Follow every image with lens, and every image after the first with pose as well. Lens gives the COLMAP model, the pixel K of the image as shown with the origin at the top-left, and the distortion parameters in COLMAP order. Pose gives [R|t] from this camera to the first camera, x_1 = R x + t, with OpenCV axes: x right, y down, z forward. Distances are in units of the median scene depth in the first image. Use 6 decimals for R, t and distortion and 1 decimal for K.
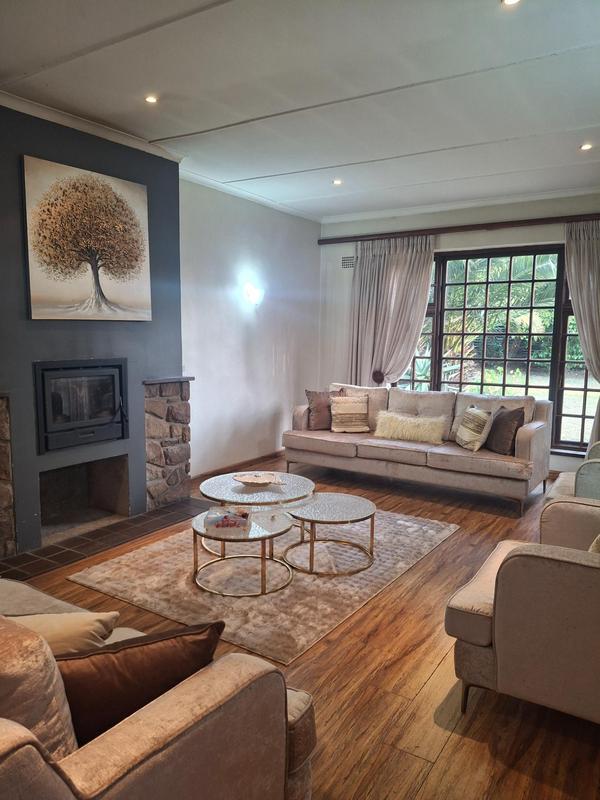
lens RADIAL K [[615.0, 0, 278.0], [0, 615.0, 398.3], [0, 0, 1]] dist [0.232436, -0.261867]
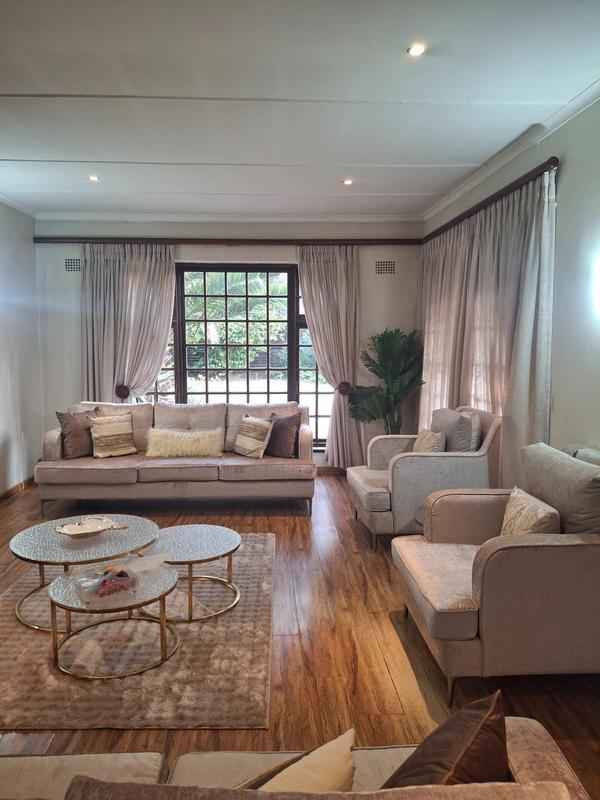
lens RADIAL K [[616.8, 0, 287.9], [0, 616.8, 400.2], [0, 0, 1]] dist [0.059977, -0.123738]
pose [[0.811217, -0.068483, 0.580721, -0.215427], [0.074930, 0.997105, 0.012916, -0.019554], [-0.579924, 0.033036, 0.814000, 0.139179]]
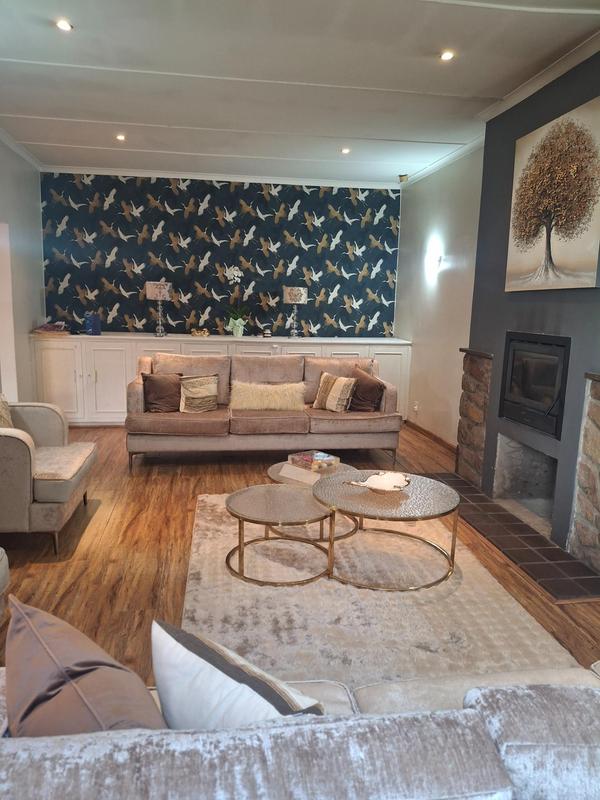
lens RADIAL K [[576.7, 0, 317.4], [0, 576.7, 399.4], [0, 0, 1]] dist [0.091167, -0.091142]
pose [[-0.710519, 0.090931, -0.697778, 0.413534], [-0.115091, 0.963246, 0.242718, -0.110880], [0.694202, 0.252763, -0.673939, 1.091266]]
